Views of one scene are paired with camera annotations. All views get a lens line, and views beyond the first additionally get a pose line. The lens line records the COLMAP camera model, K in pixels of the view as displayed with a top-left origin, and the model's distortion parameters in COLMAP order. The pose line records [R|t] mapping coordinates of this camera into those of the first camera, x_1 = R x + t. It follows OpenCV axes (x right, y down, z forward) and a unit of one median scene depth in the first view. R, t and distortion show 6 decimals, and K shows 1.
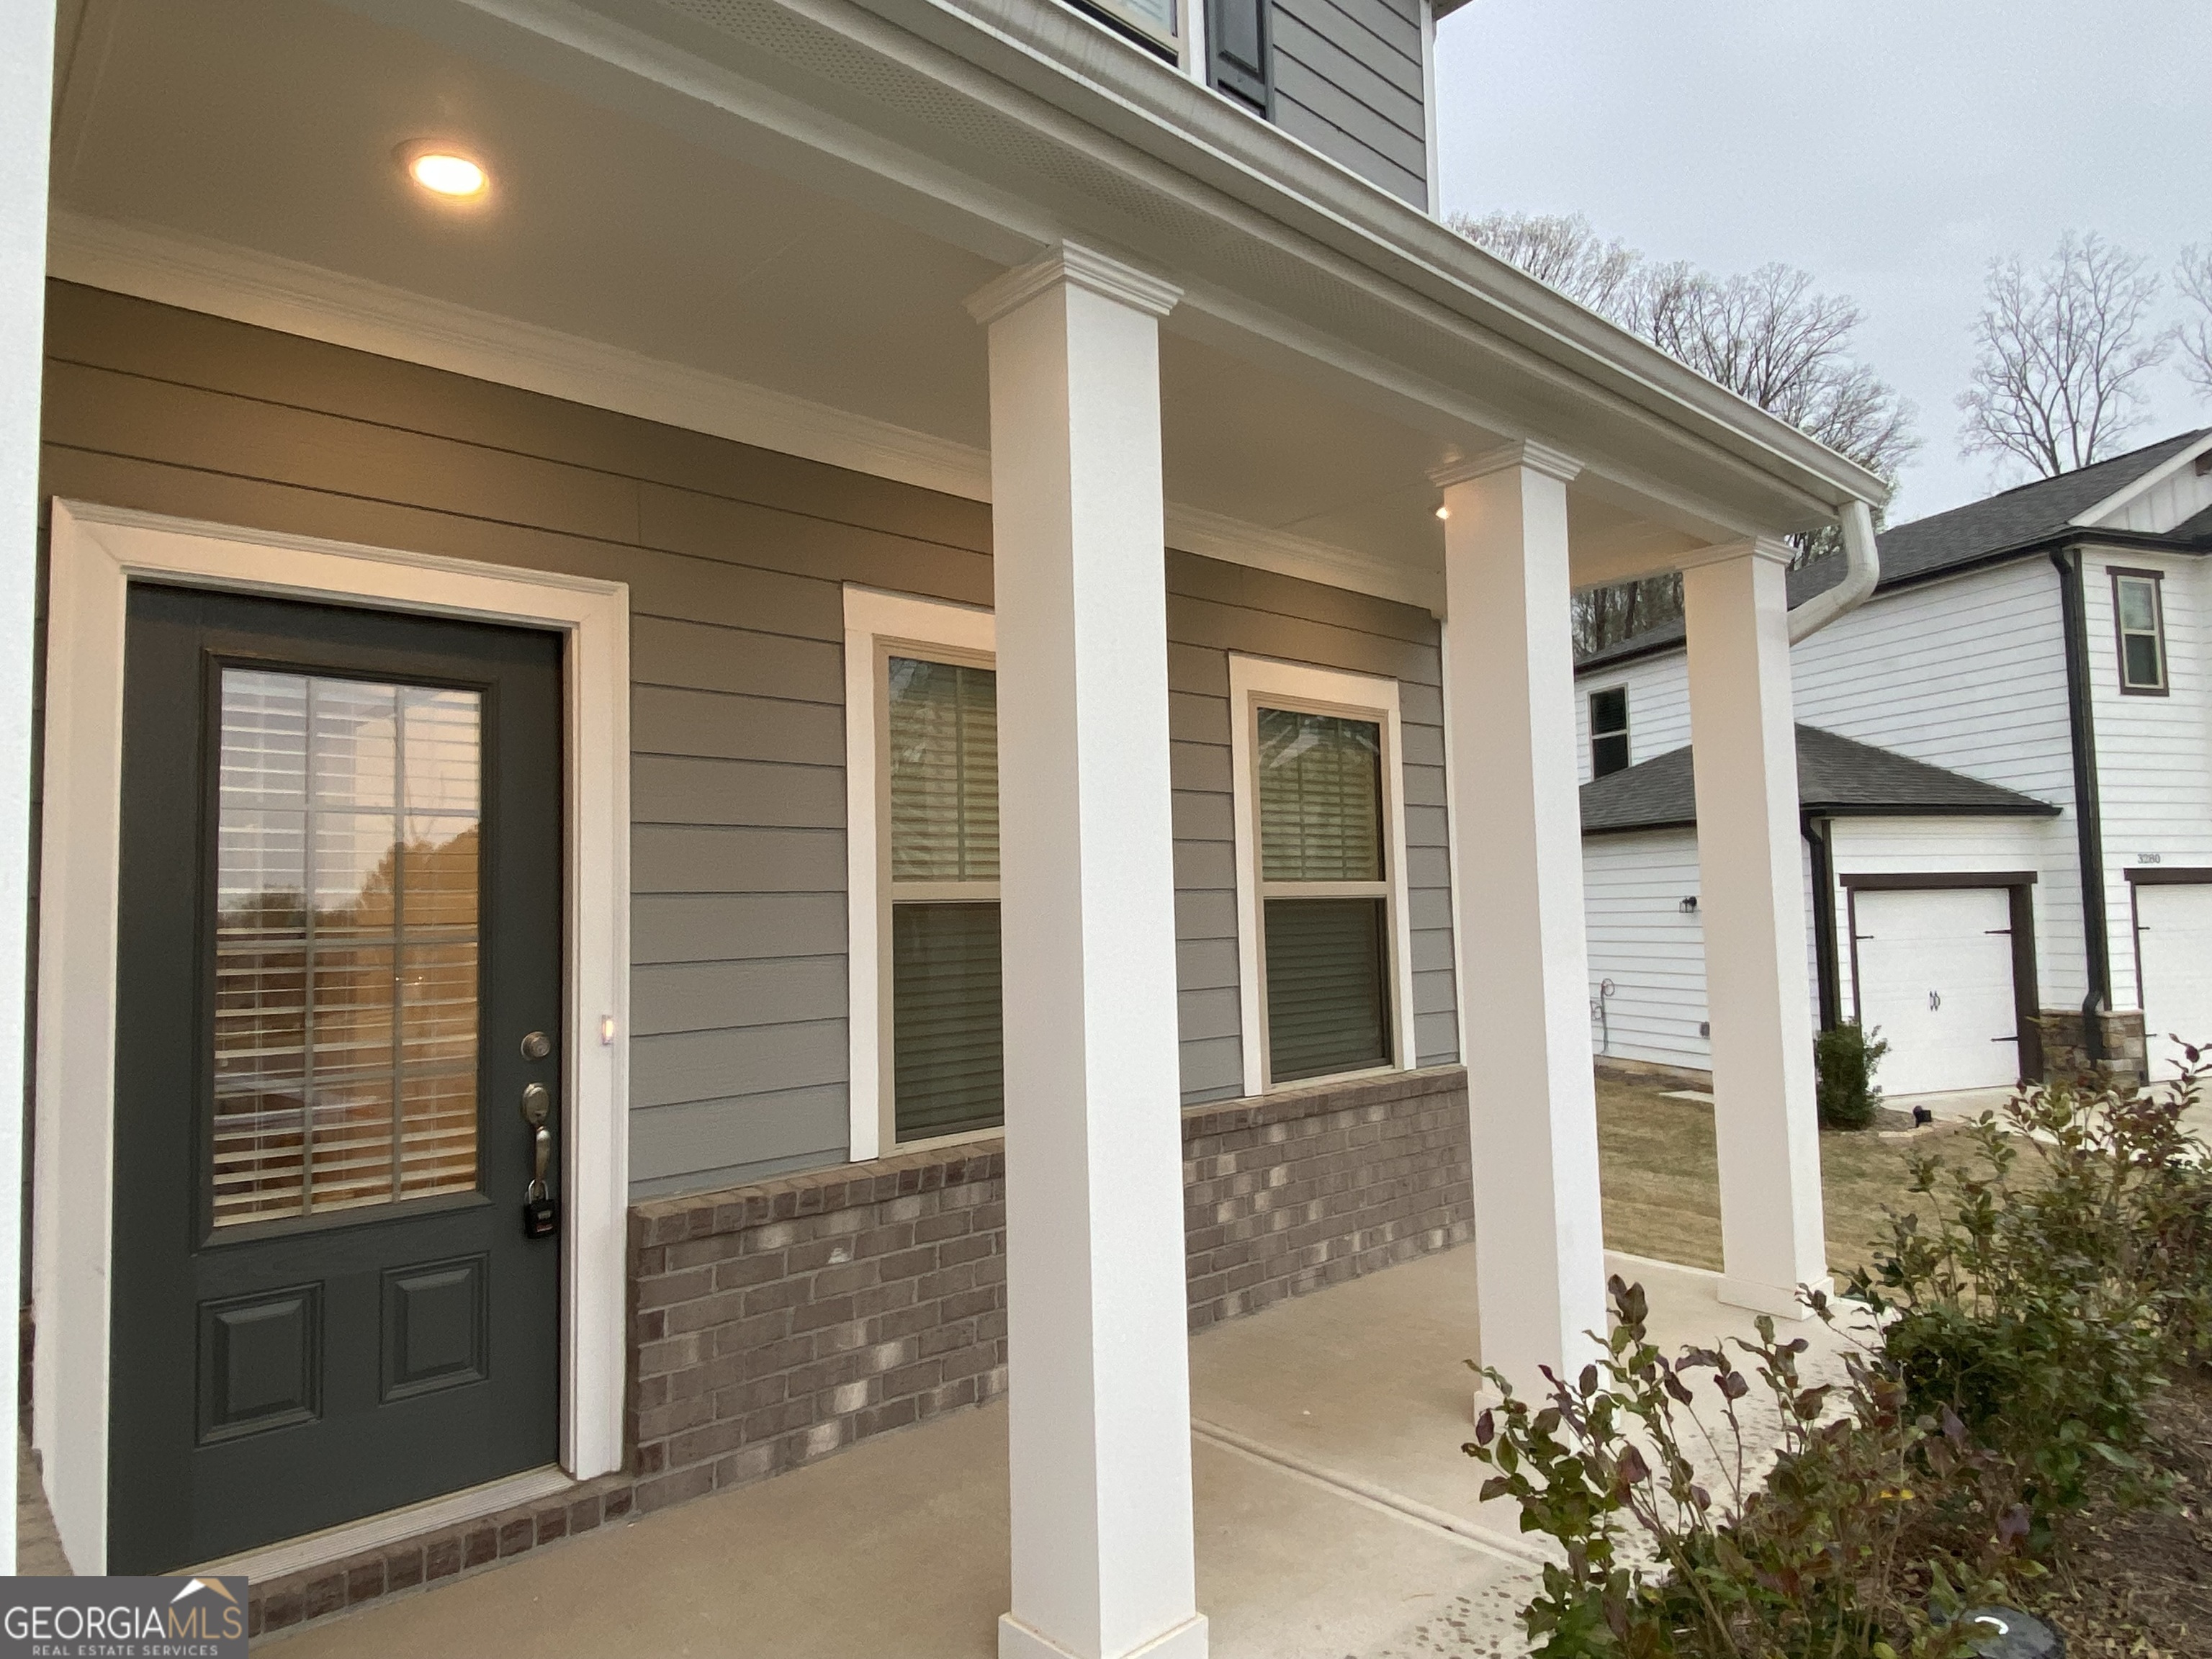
lens RADIAL K [[1311.9, 0, 1113.4], [0, 1311.9, 834.5], [0, 0, 1]] dist [-0.014749, -0.005851]
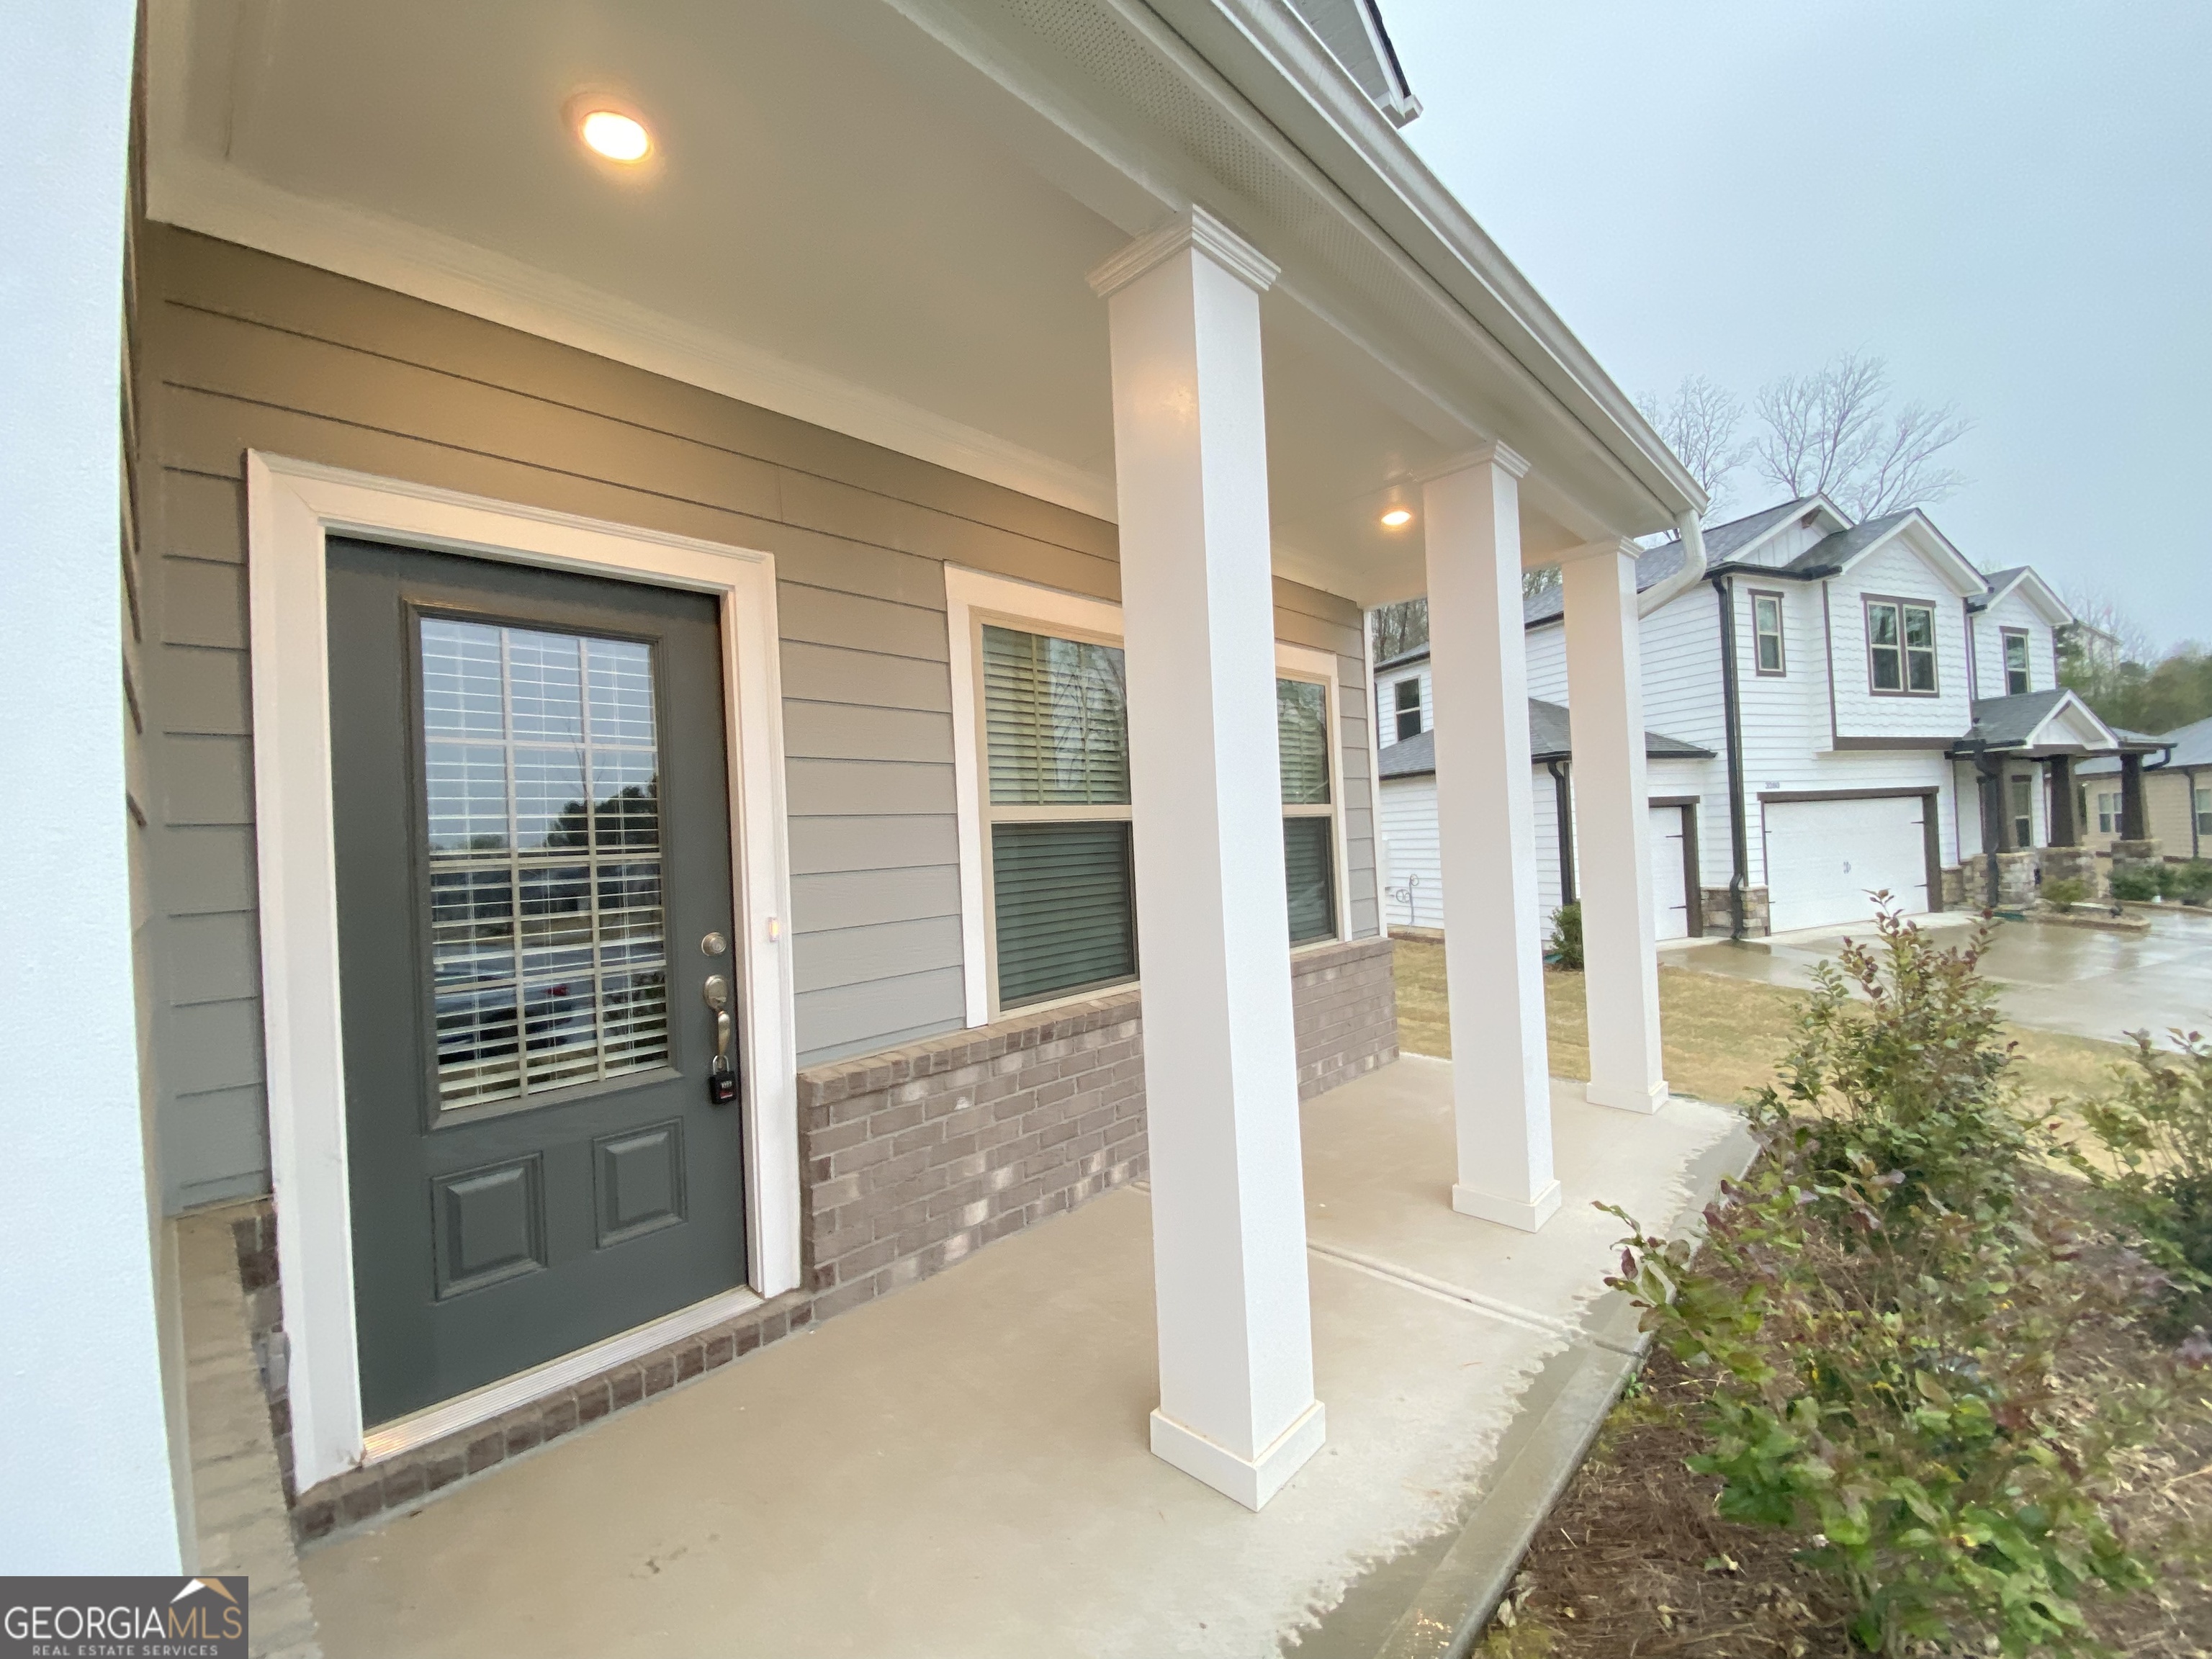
lens RADIAL K [[877.4, 0, 1107.5], [0, 877.4, 834.0], [0, 0, 1]] dist [-0.015841, -0.005386]
pose [[0.998263, -0.022046, 0.054629, -0.112600], [0.019085, 0.998351, 0.054145, 0.022470], [-0.055732, -0.053008, 0.997038, 0.172879]]
